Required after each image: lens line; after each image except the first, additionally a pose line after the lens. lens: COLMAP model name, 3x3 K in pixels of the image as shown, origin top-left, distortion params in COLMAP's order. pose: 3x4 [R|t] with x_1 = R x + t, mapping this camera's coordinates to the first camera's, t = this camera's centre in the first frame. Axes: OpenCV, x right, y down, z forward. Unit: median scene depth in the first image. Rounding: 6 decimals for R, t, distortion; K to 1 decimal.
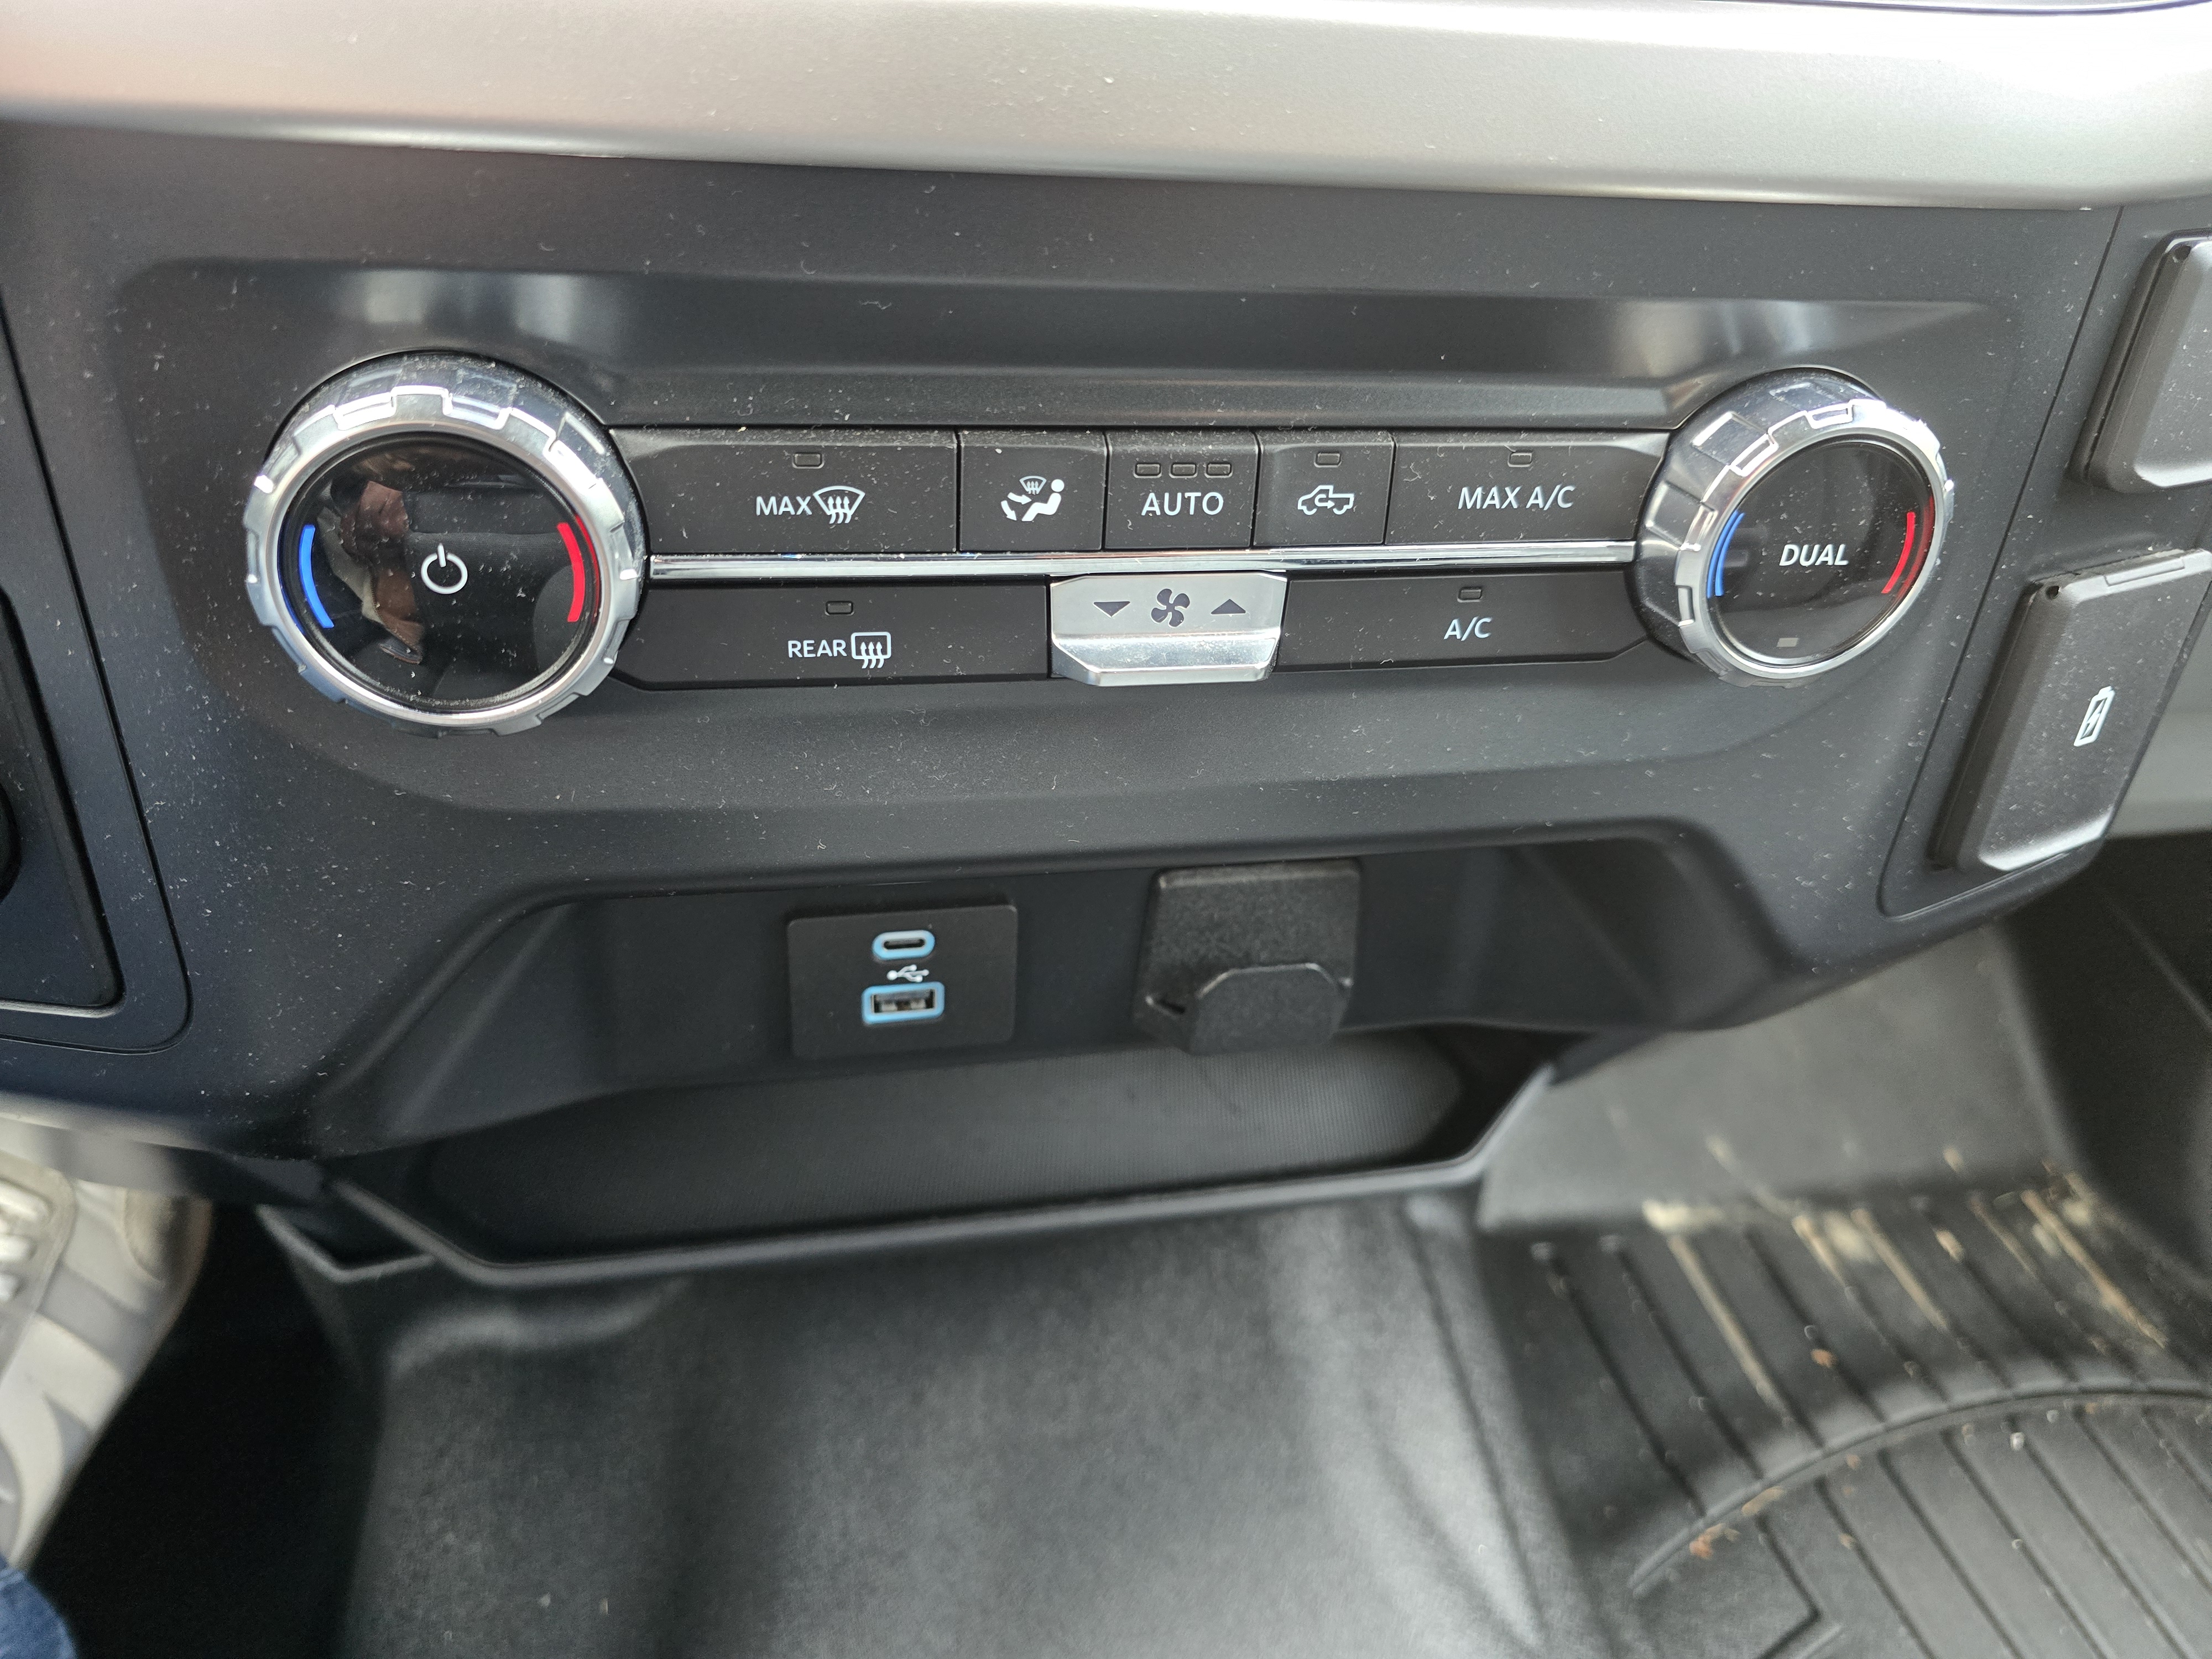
lens RADIAL K [[1487.7, 0, 1106.0], [0, 1487.7, 829.5], [0, 0, 1]] dist [0.098721, -0.074408]
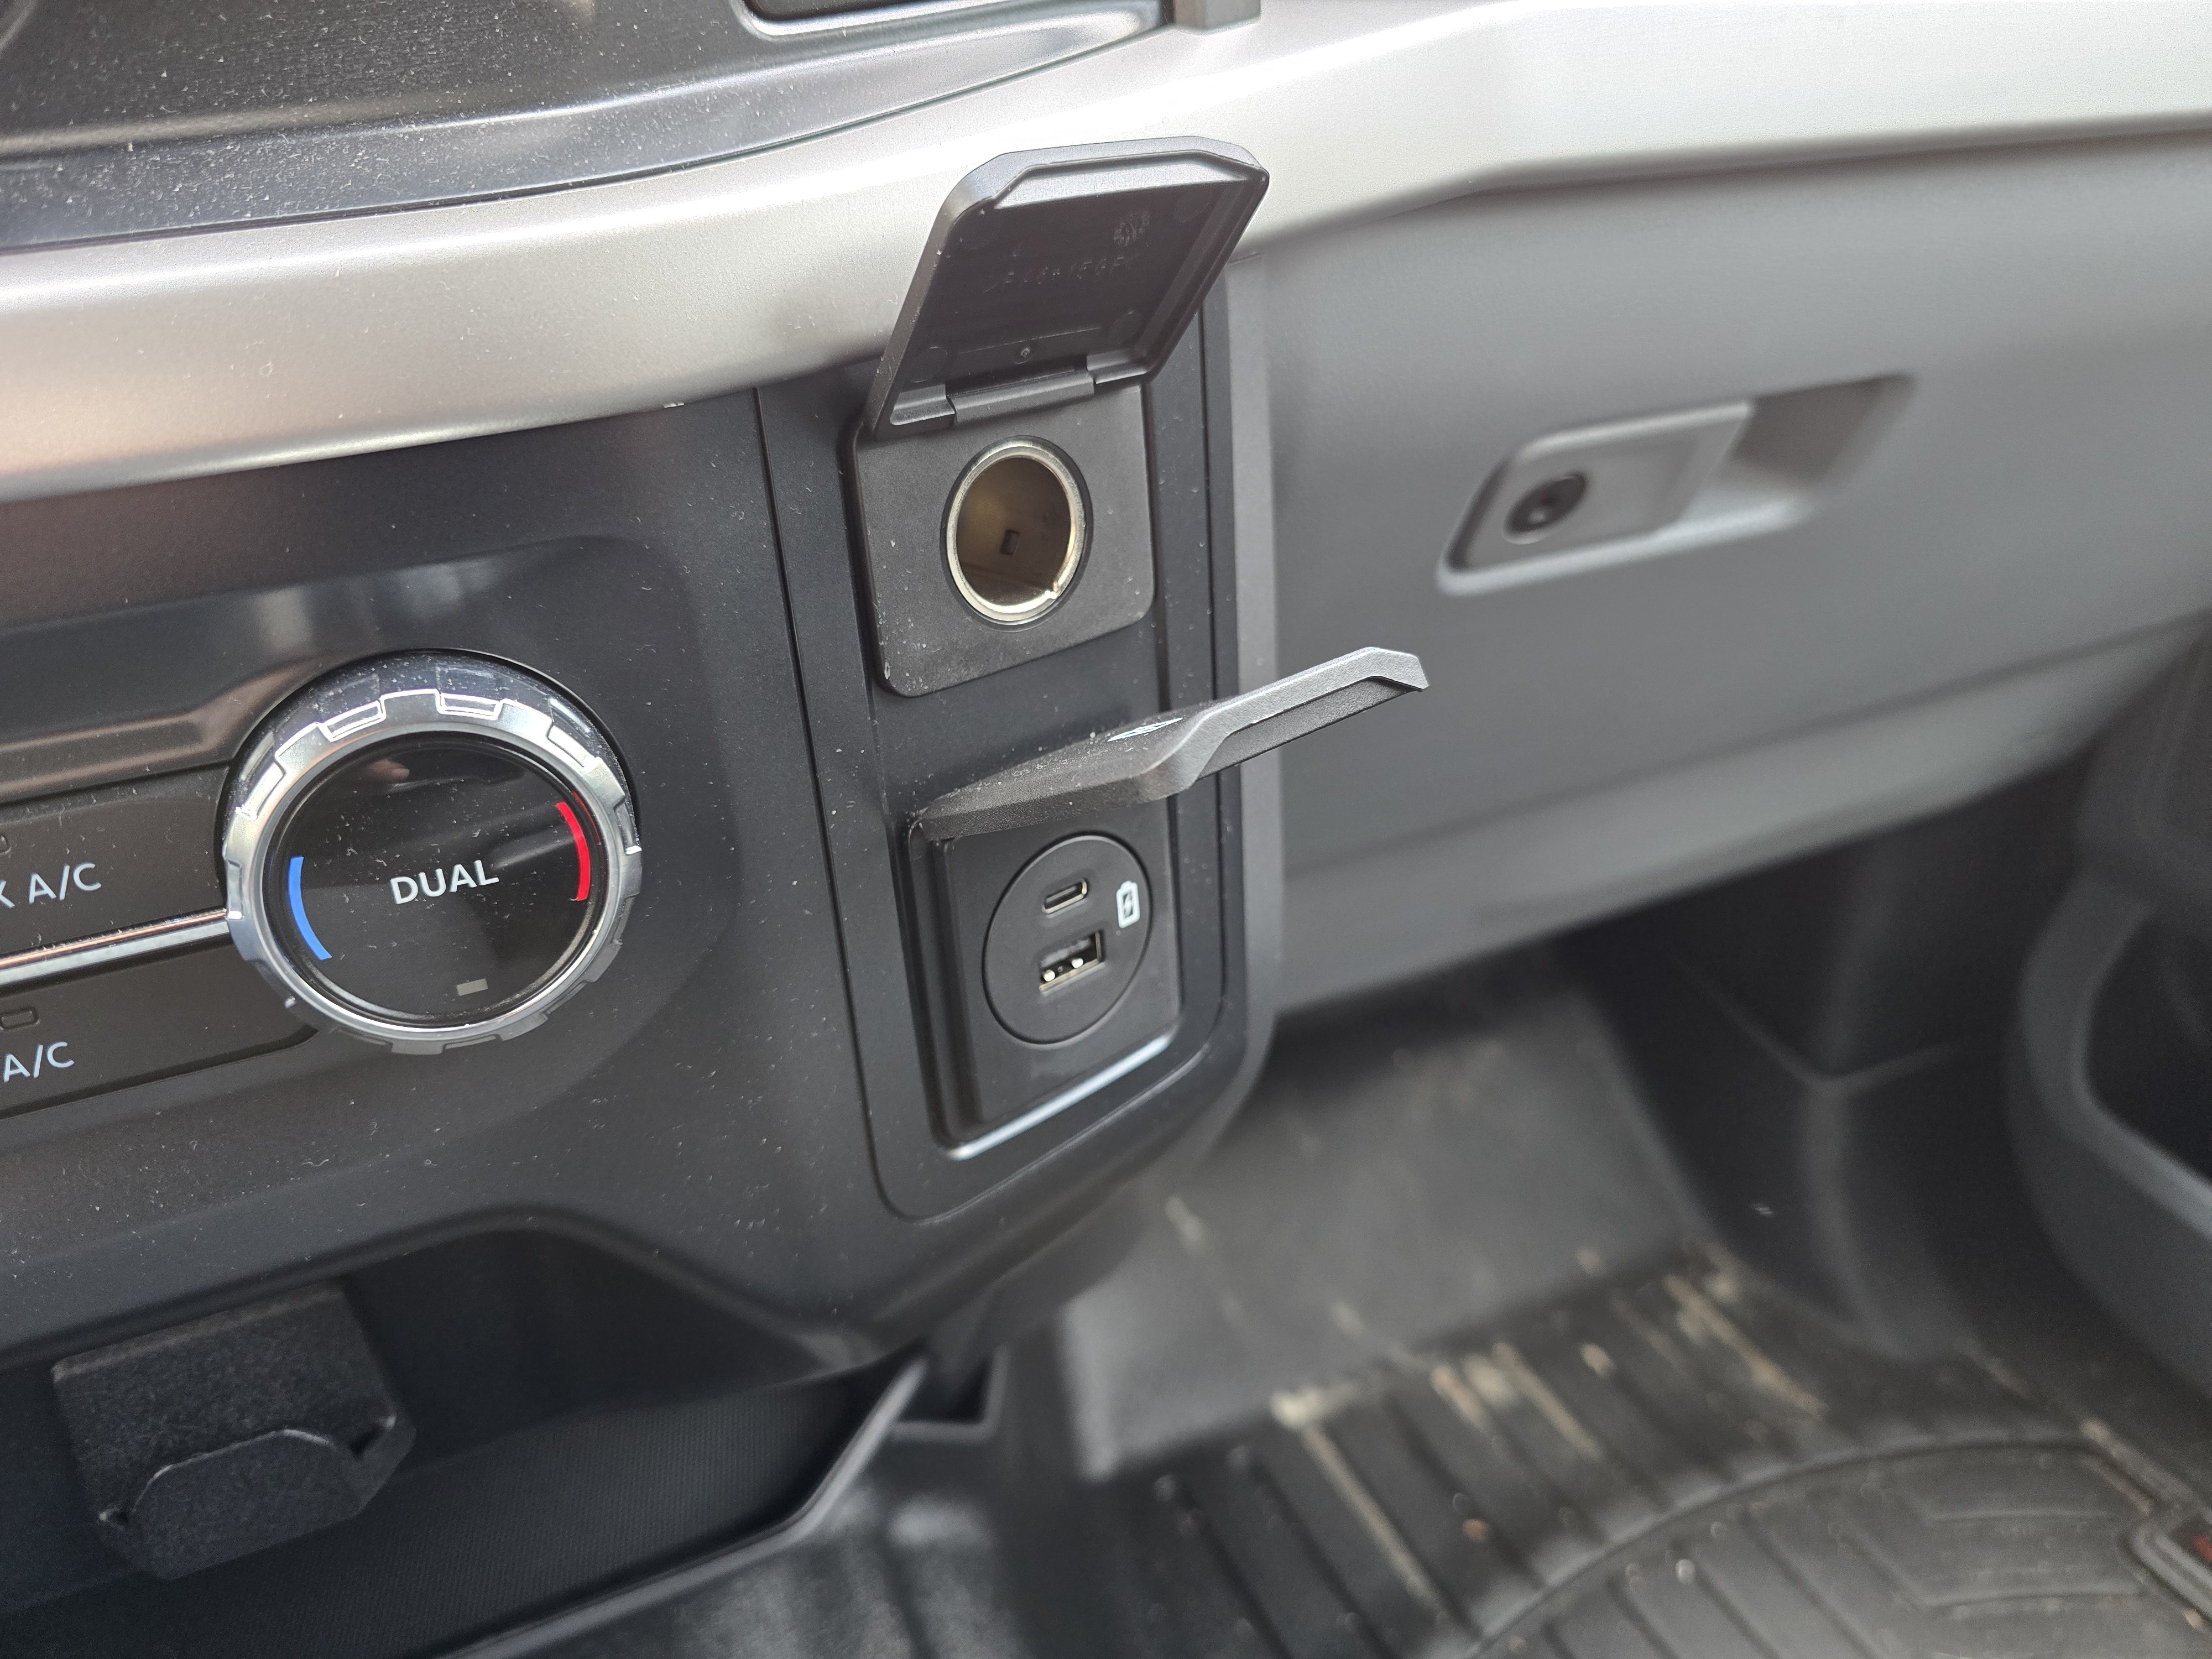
lens RADIAL K [[1503.3, 0, 1028.3], [0, 1503.3, 829.2], [0, 0, 1]] dist [0.044237, -0.079287]
pose [[0.973909, -0.209823, 0.086461, 0.216103], [0.218800, 0.969279, -0.112357, -0.016754], [-0.060229, 0.128343, 0.989899, 0.065458]]
